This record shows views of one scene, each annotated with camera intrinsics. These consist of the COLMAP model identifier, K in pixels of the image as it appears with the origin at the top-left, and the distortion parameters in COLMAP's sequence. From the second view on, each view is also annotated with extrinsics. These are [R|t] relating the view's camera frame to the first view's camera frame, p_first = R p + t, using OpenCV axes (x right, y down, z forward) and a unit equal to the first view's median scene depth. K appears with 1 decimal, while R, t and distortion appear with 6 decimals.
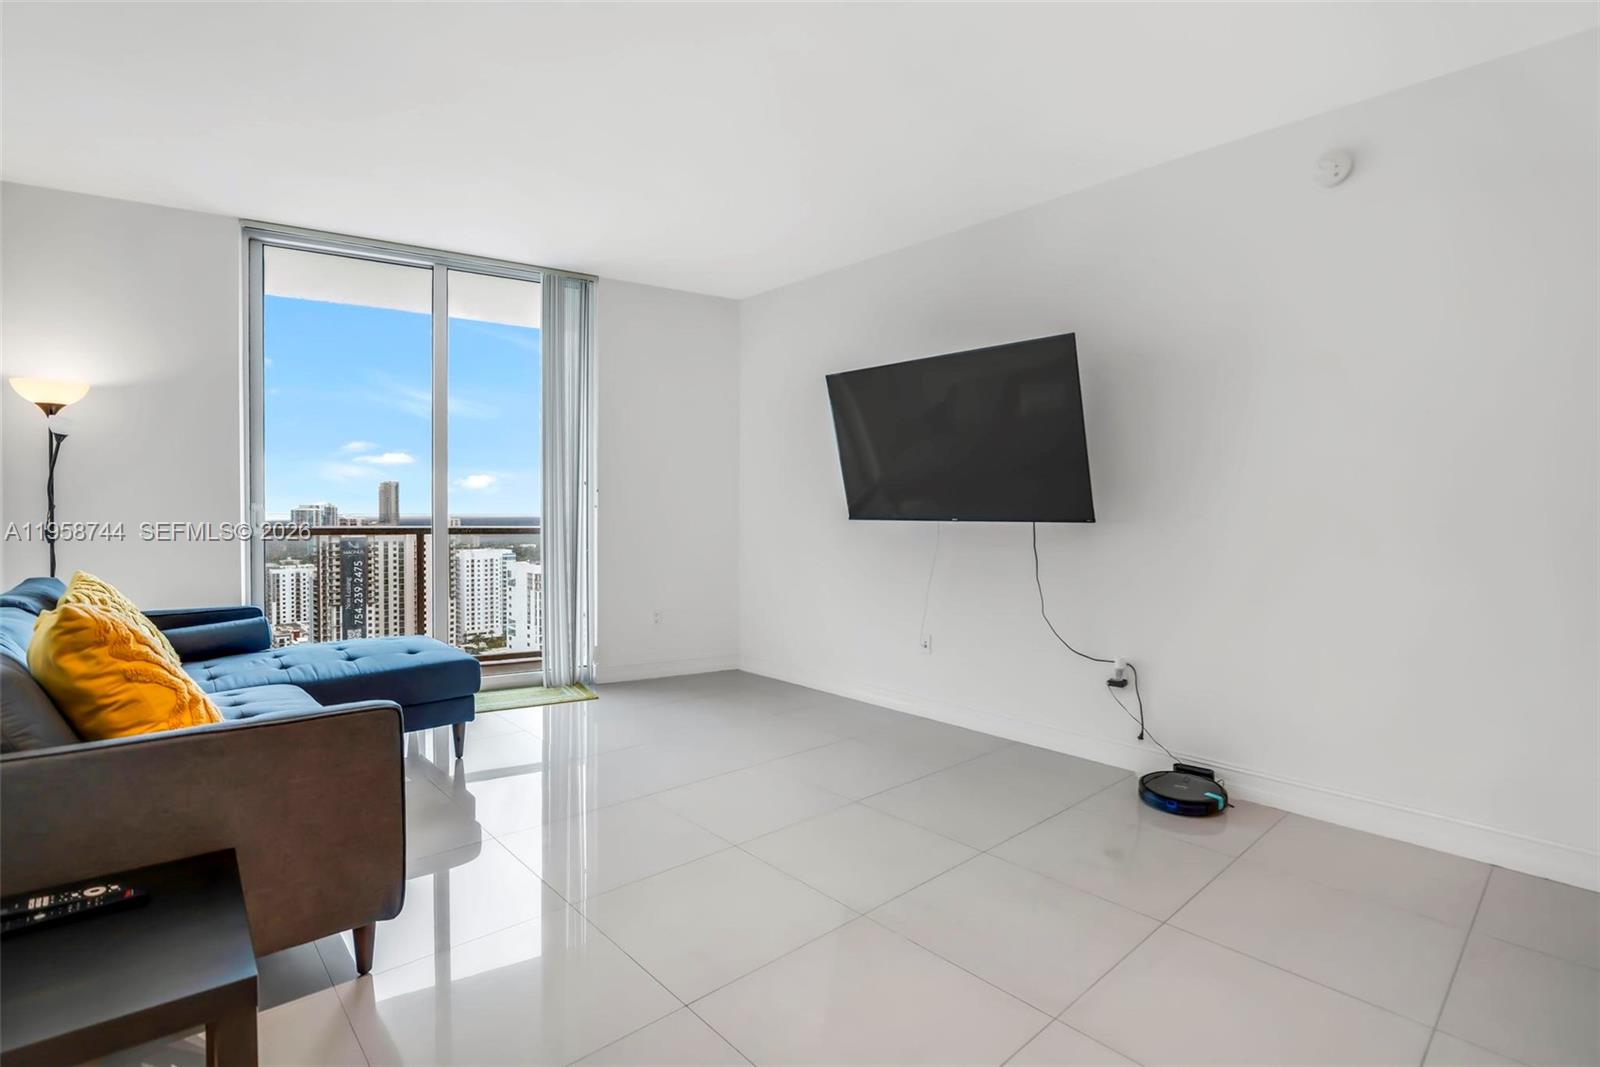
lens RADIAL K [[755.6, 0, 808.7], [0, 755.6, 533.0], [0, 0, 1]] dist [-0.021068, -0.000490]
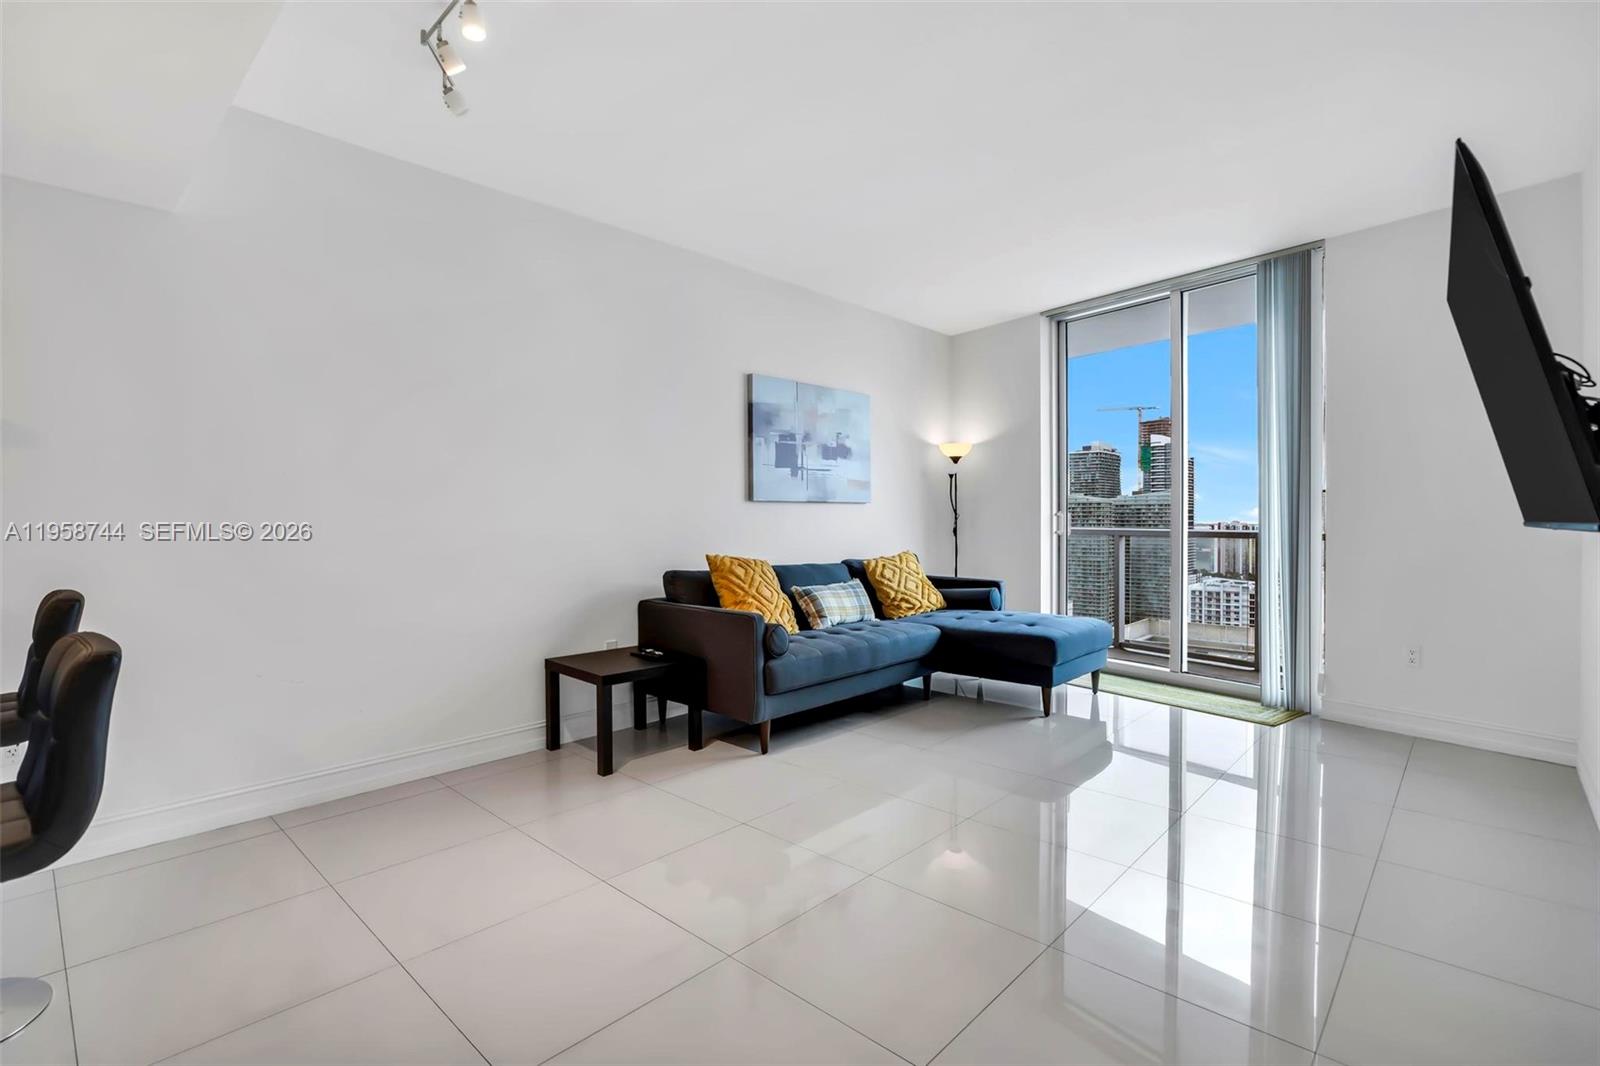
lens RADIAL K [[750.5, 0, 811.9], [0, 750.5, 531.8], [0, 0, 1]] dist [-0.020807, 0.000171]
pose [[0.084930, 0.013239, -0.996299, 0.989445], [-0.022964, 0.999672, 0.011326, -0.011354], [0.996122, 0.021917, 0.085206, 0.677592]]
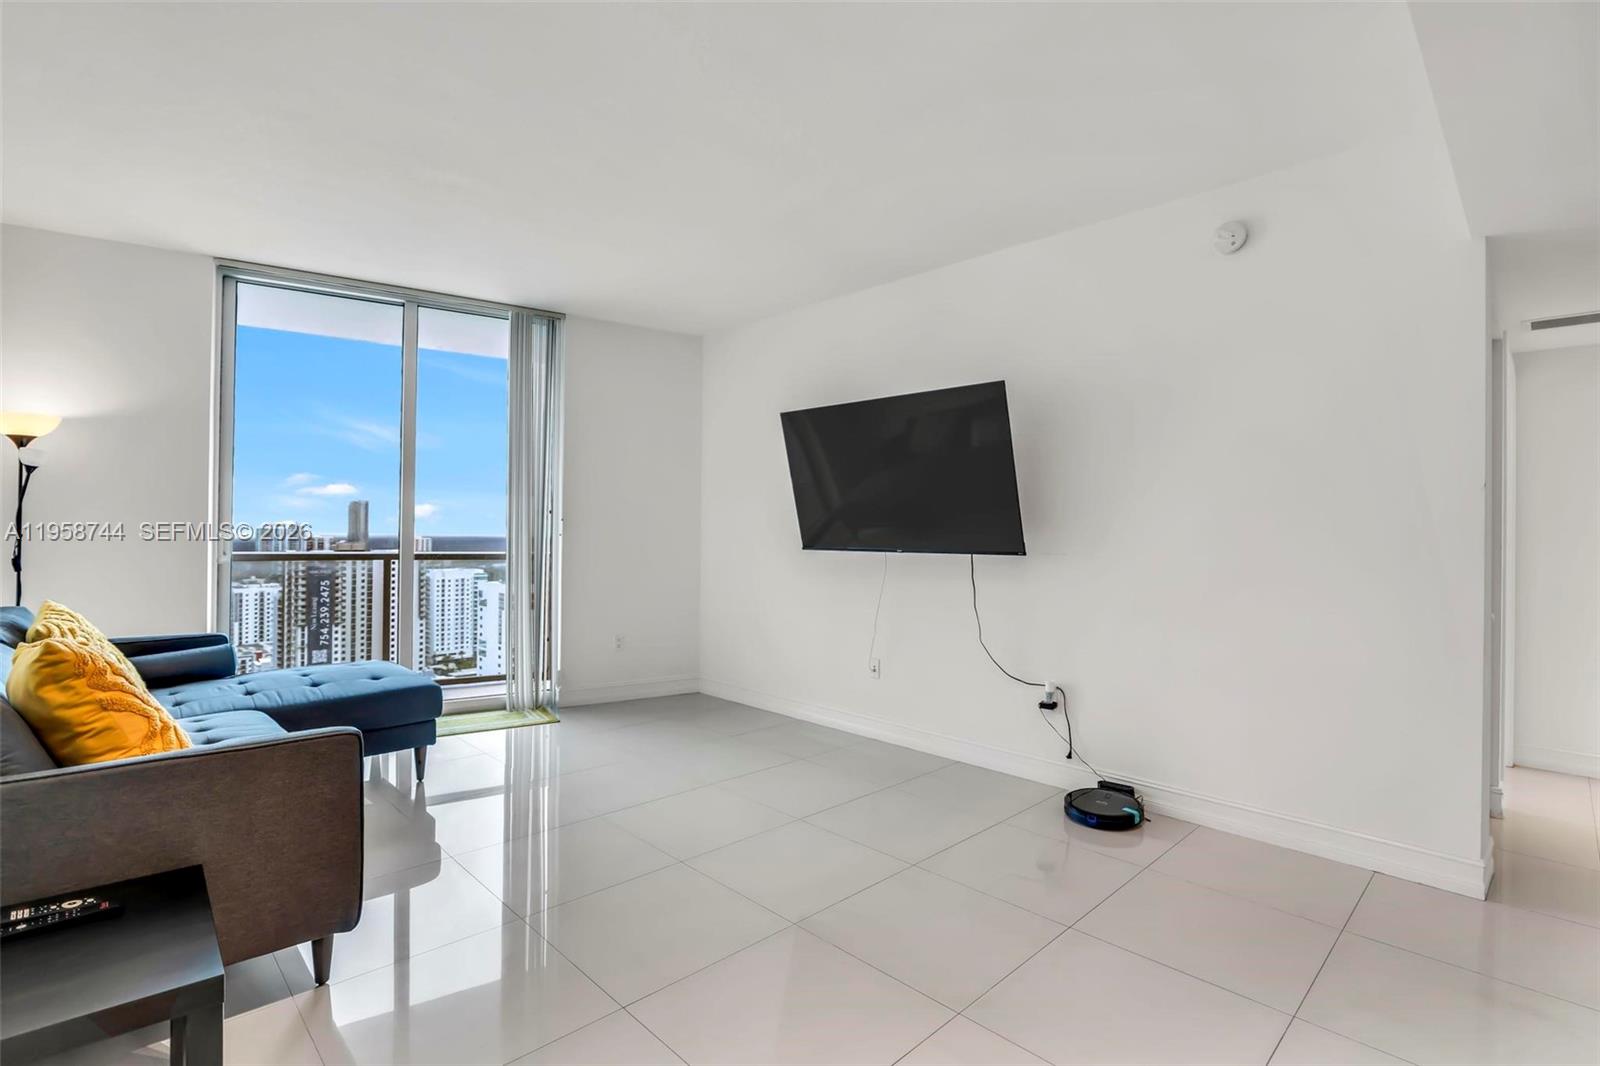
lens RADIAL K [[750.5, 0, 811.9], [0, 750.5, 531.8], [0, 0, 1]] dist [-0.020807, 0.000171]
pose [[0.999282, 0.004096, 0.037677, 0.038527], [-0.003007, 0.999577, -0.028926, -0.017169], [-0.037780, 0.028792, 0.998871, -0.062880]]
